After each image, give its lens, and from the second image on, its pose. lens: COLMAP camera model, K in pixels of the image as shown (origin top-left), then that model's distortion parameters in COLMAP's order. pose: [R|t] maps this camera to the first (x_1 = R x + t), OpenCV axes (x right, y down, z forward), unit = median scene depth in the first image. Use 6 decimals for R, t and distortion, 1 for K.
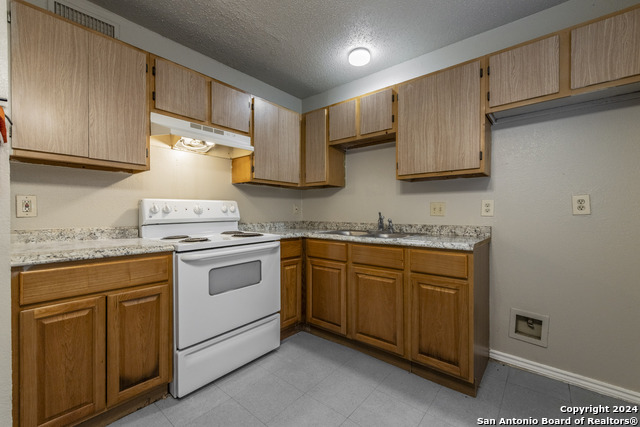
lens RADIAL K [[270.5, 0, 307.8], [0, 270.5, 214.6], [0, 0, 1]] dist [0.002616, 0.000315]
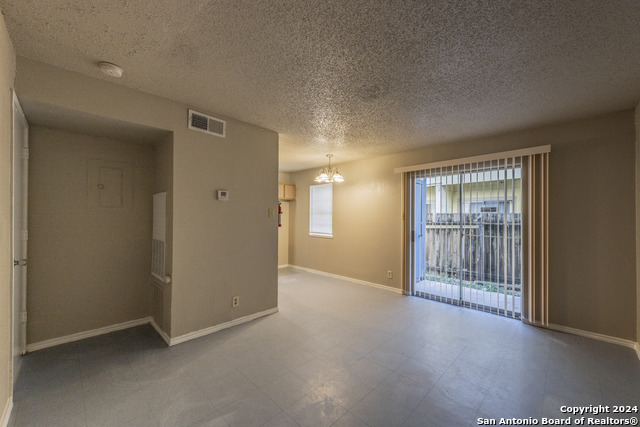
lens RADIAL K [[248.4, 0, 319.0], [0, 248.4, 216.3], [0, 0, 1]] dist [0.000100, -0.000187]
pose [[0.086506, 0.012163, 0.996177, -2.308436], [0.000926, 0.999924, -0.012290, -0.090983], [-0.996251, 0.001985, 0.086488, 0.067752]]
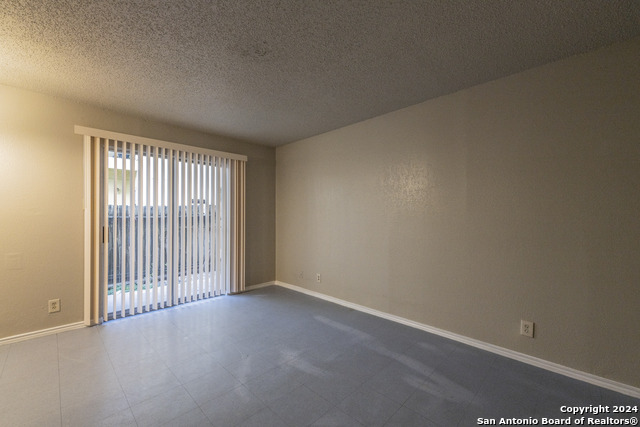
lens RADIAL K [[270.5, 0, 307.8], [0, 270.5, 214.6], [0, 0, 1]] dist [0.002616, 0.000315]
pose [[-0.995243, 0.003958, 0.097340, -1.474048], [0.004450, 0.999978, 0.004838, -0.068100], [-0.097318, 0.005248, -0.995239, 0.905327]]
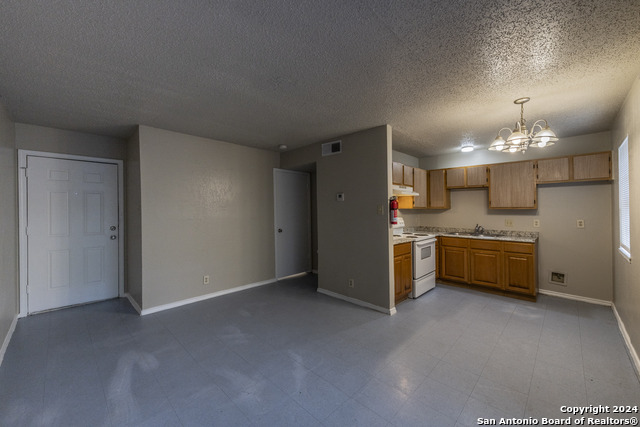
lens RADIAL K [[247.6, 0, 319.6], [0, 247.6, 205.8], [0, 0, 1]] dist [0.000672, -0.000006]
pose [[0.997866, 0.000828, -0.065290, -0.973556], [-0.002615, 0.999624, -0.027293, -0.110481], [0.065243, 0.027405, 0.997493, -1.135654]]
